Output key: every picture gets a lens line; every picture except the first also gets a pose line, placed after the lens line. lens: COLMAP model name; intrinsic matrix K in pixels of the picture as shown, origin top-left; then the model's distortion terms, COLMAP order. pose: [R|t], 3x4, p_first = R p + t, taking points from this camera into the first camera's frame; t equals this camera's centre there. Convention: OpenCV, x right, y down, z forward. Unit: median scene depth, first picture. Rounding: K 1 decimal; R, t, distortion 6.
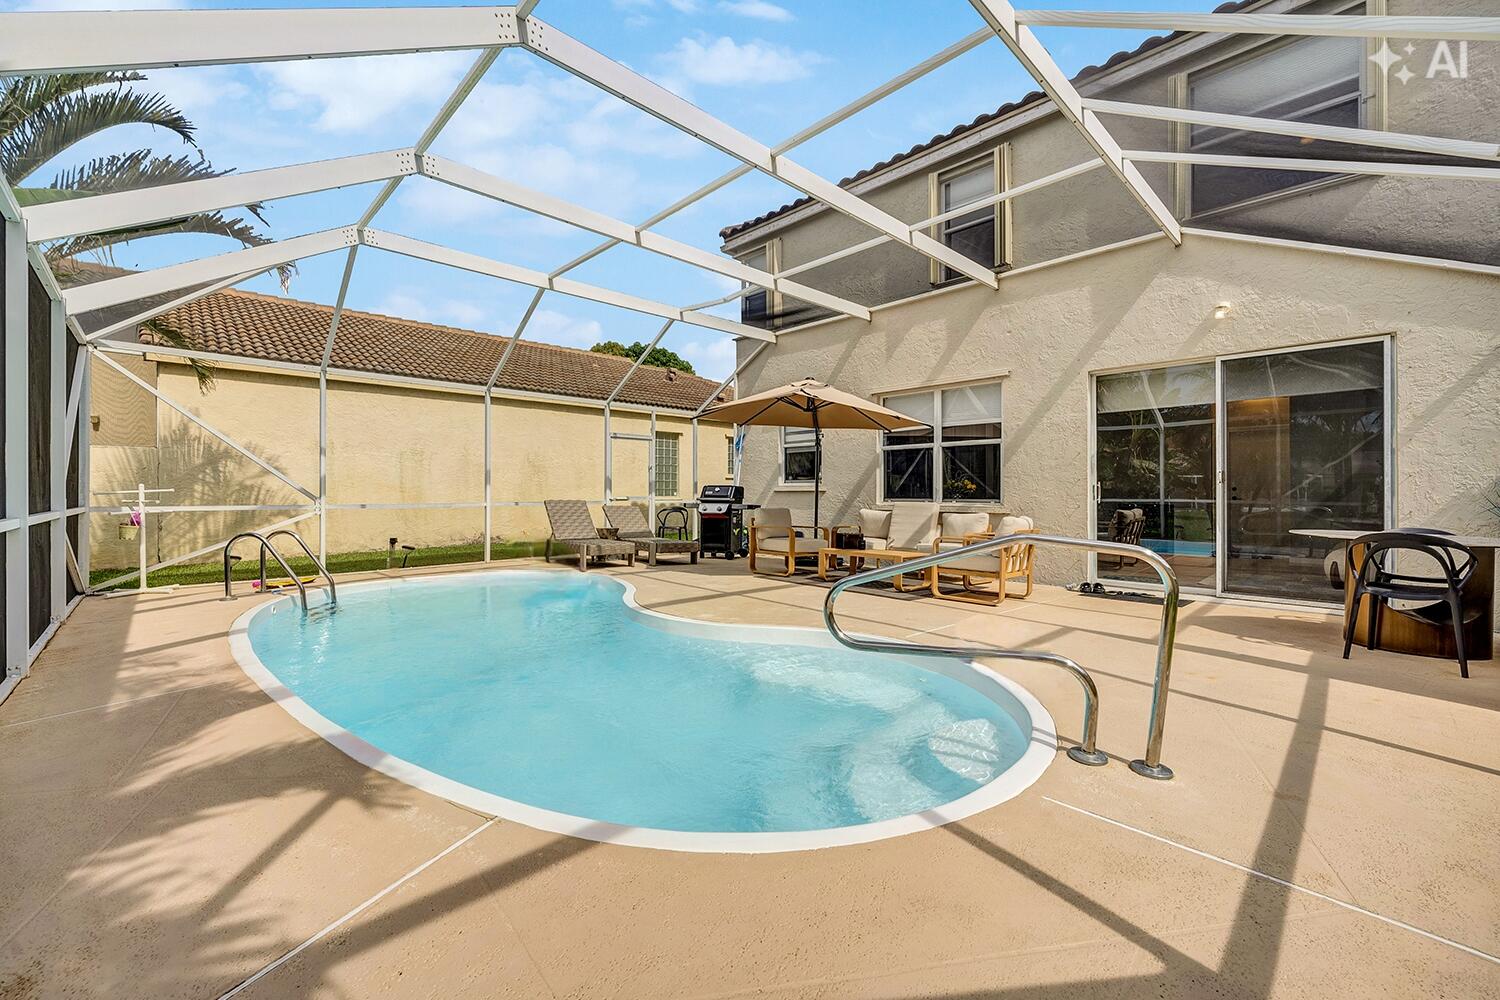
lens RADIAL K [[598.9, 0, 760.7], [0, 598.9, 501.2], [0, 0, 1]] dist [0.001628, 0.000004]
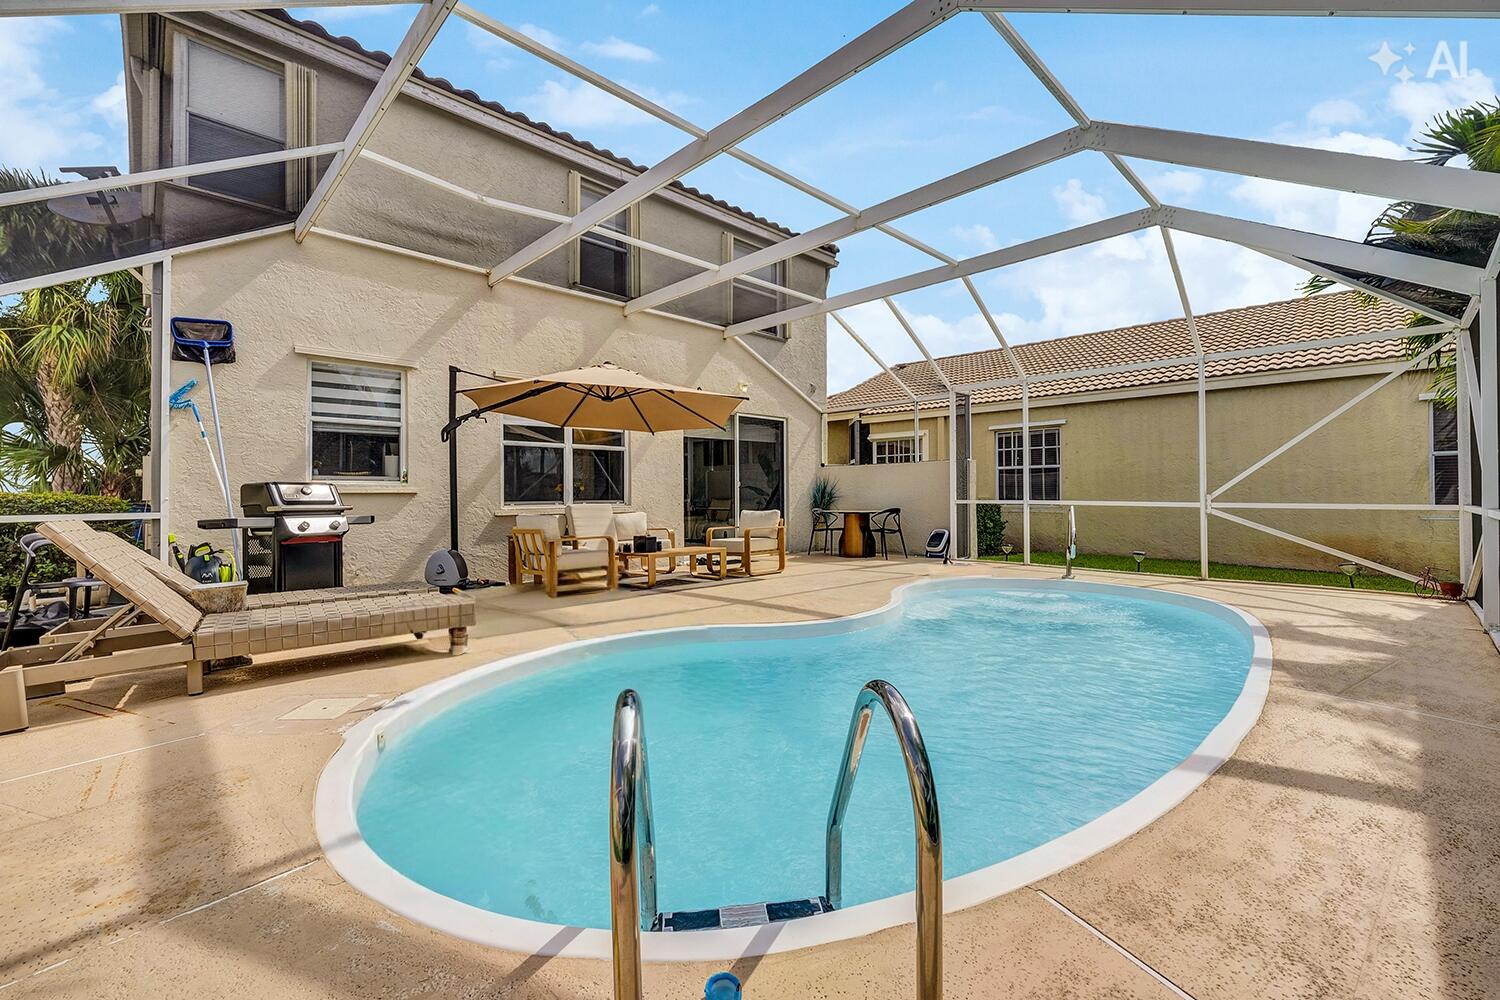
lens RADIAL K [[632.2, 0, 724.4], [0, 632.2, 487.6], [0, 0, 1]] dist [0.001243, 0.000945]
pose [[0.027502, 0.008978, 0.999581, -0.938404], [0.022867, 0.999692, -0.009608, -0.013406], [-0.999360, 0.023122, 0.027289, 0.929856]]
